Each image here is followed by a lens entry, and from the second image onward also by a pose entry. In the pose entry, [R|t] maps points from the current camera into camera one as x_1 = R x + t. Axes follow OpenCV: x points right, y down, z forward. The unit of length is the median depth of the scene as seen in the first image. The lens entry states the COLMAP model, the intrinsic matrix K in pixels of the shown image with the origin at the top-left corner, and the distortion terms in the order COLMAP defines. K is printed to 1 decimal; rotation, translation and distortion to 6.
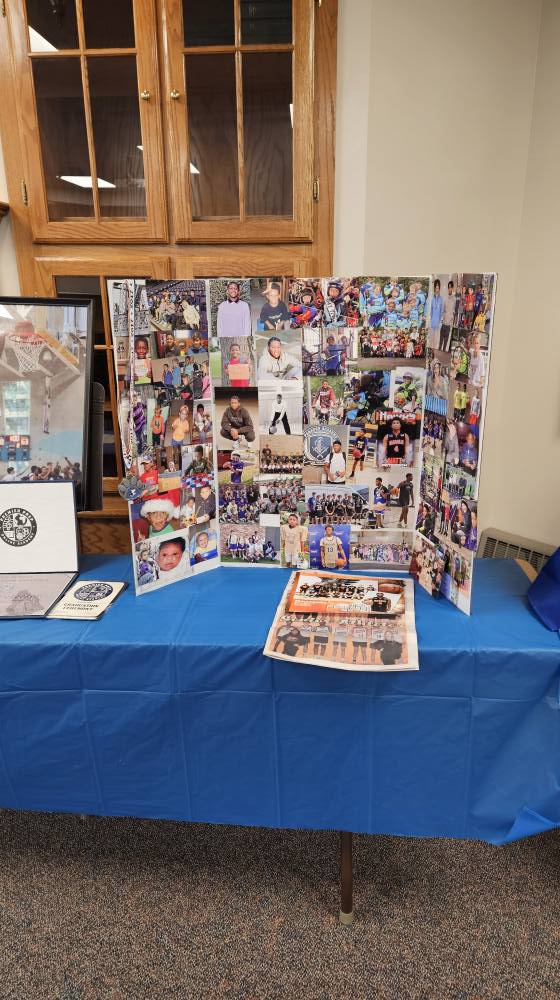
lens RADIAL K [[669.9, 0, 279.0], [0, 669.9, 509.6], [0, 0, 1]] dist [0.091634, -0.085889]
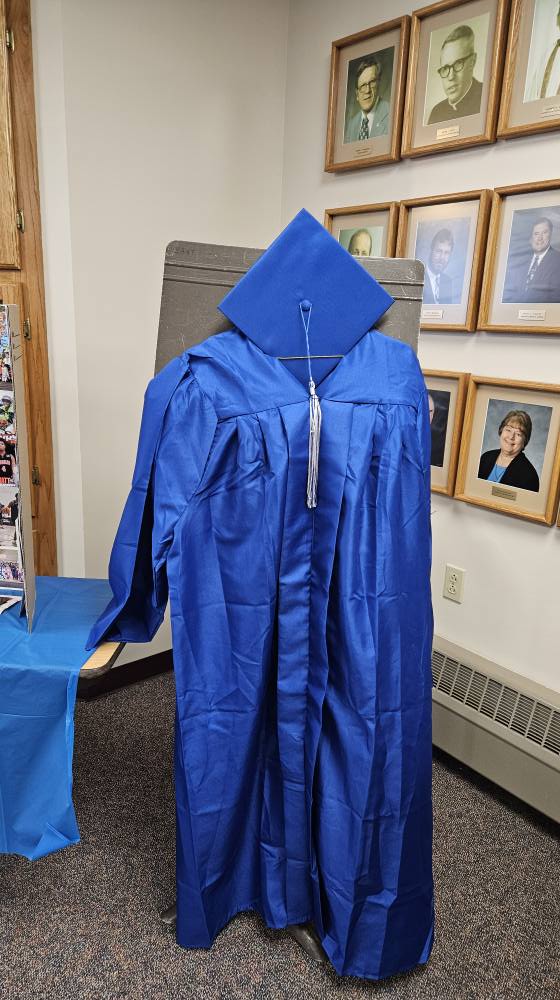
lens RADIAL K [[669.9, 0, 279.0], [0, 669.9, 509.6], [0, 0, 1]] dist [0.091634, -0.085889]
pose [[0.998730, 0.047461, -0.016888, 0.629100], [-0.048076, 0.998117, -0.038092, -0.009050], [0.015048, 0.038855, 0.999132, -0.029466]]
